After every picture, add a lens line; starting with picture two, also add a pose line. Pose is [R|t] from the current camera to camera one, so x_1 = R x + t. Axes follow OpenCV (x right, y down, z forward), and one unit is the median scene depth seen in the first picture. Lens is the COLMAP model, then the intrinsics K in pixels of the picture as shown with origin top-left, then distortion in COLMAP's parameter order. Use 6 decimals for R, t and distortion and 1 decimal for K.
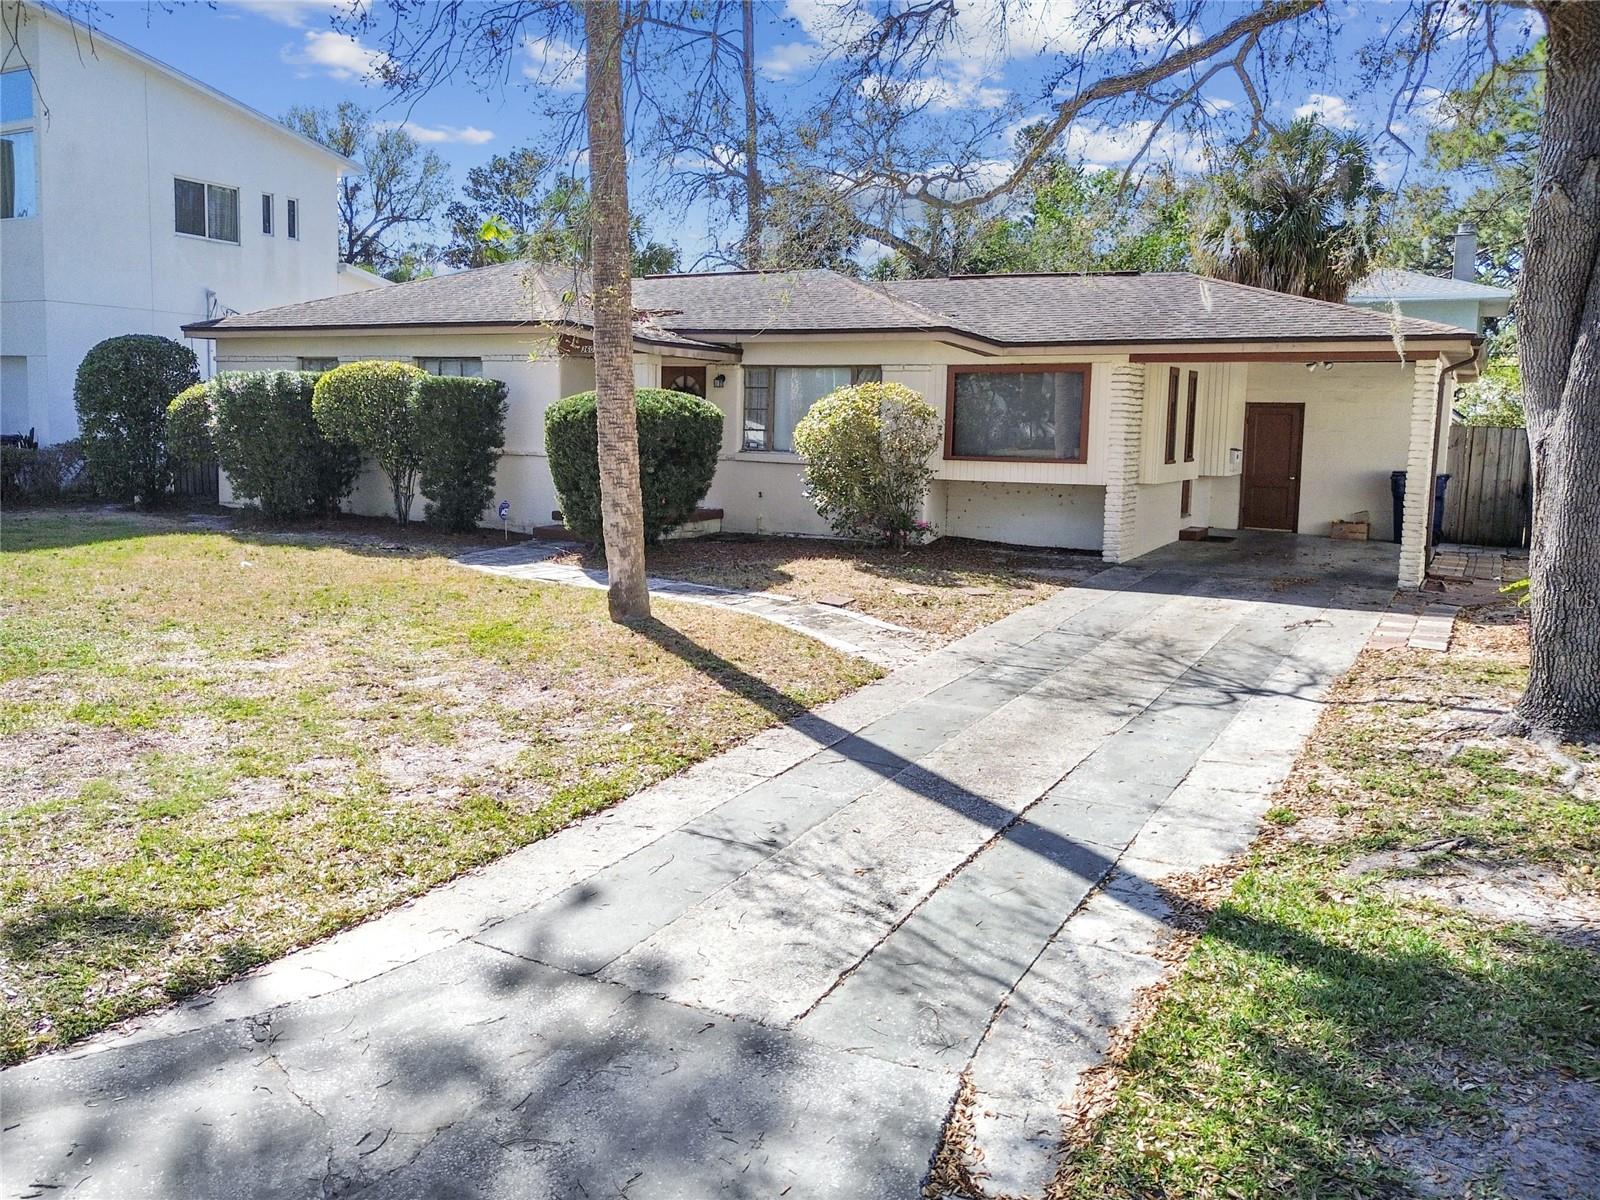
lens RADIAL K [[1309.2, 0, 803.9], [0, 1309.2, 561.0], [0, 0, 1]] dist [0.094149, -0.141981]
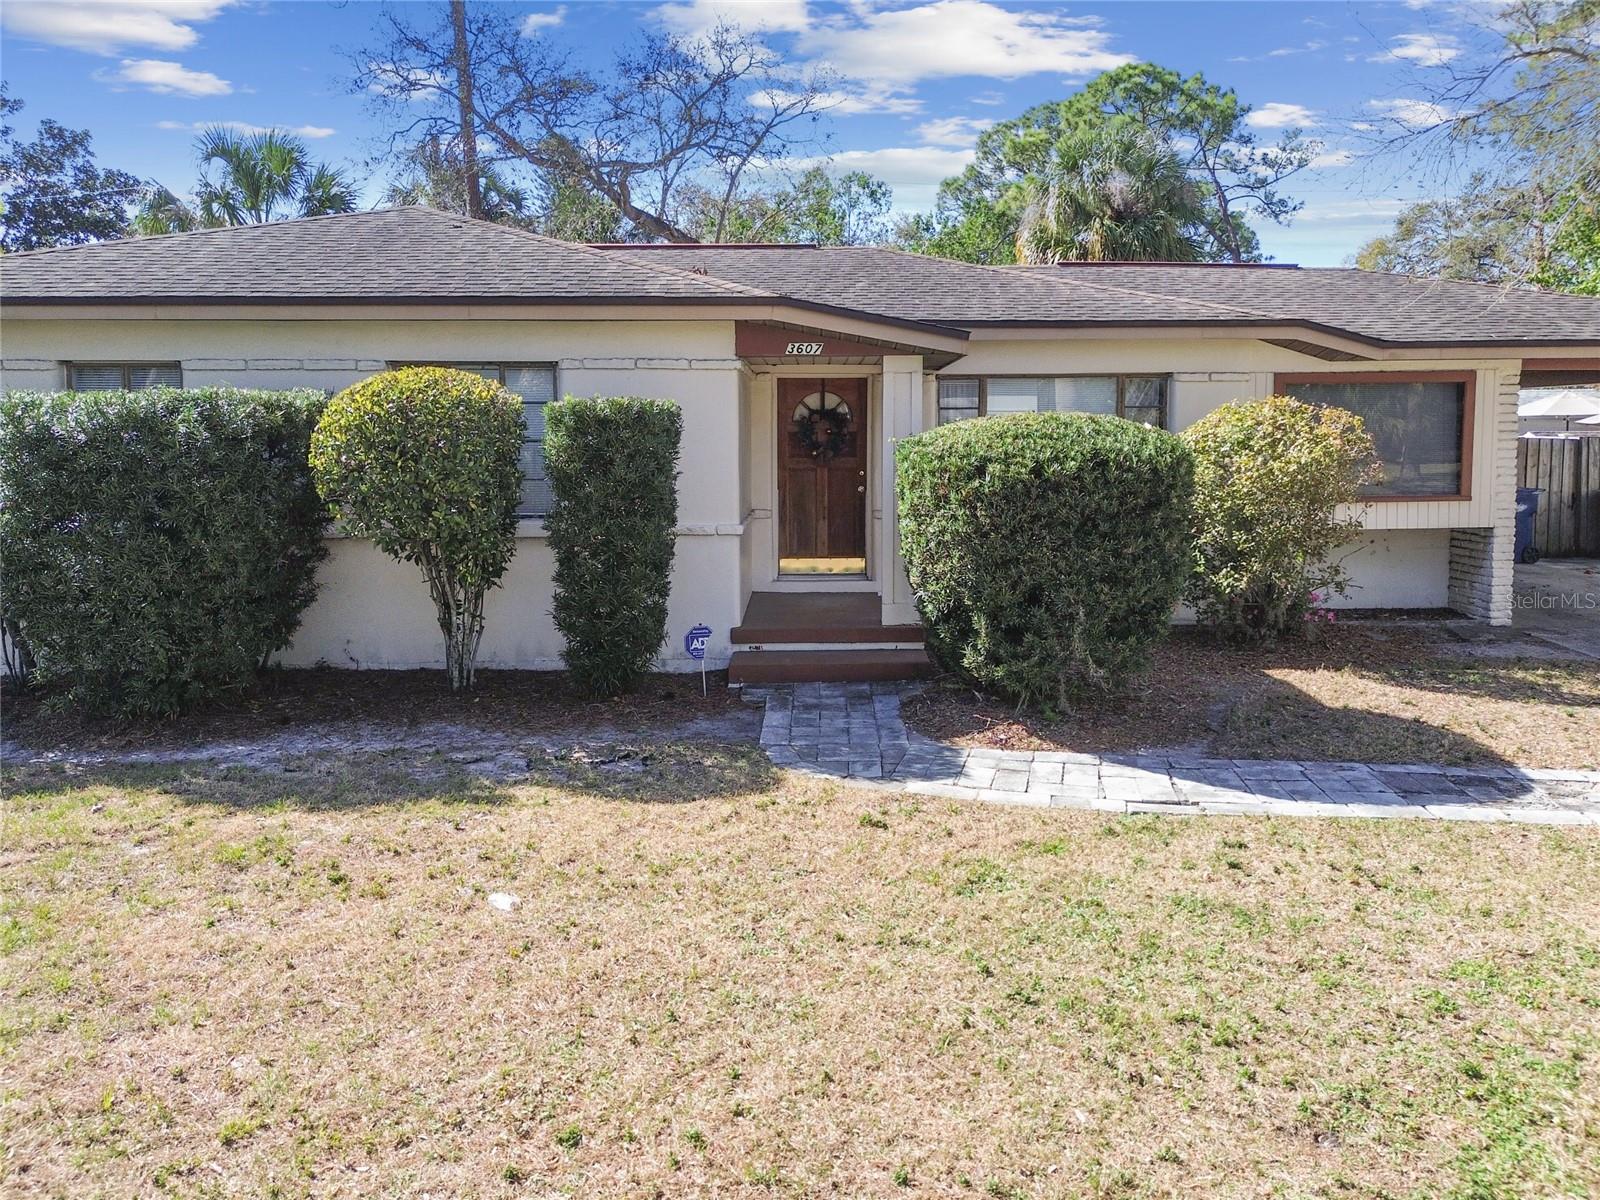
lens RADIAL K [[1309.2, 0, 803.9], [0, 1309.2, 561.0], [0, 0, 1]] dist [0.094149, -0.141981]
pose [[0.841108, -0.080517, 0.534841, -0.463157], [0.081112, 0.996452, 0.022450, -0.077374], [-0.534751, 0.024499, 0.844654, 0.488784]]
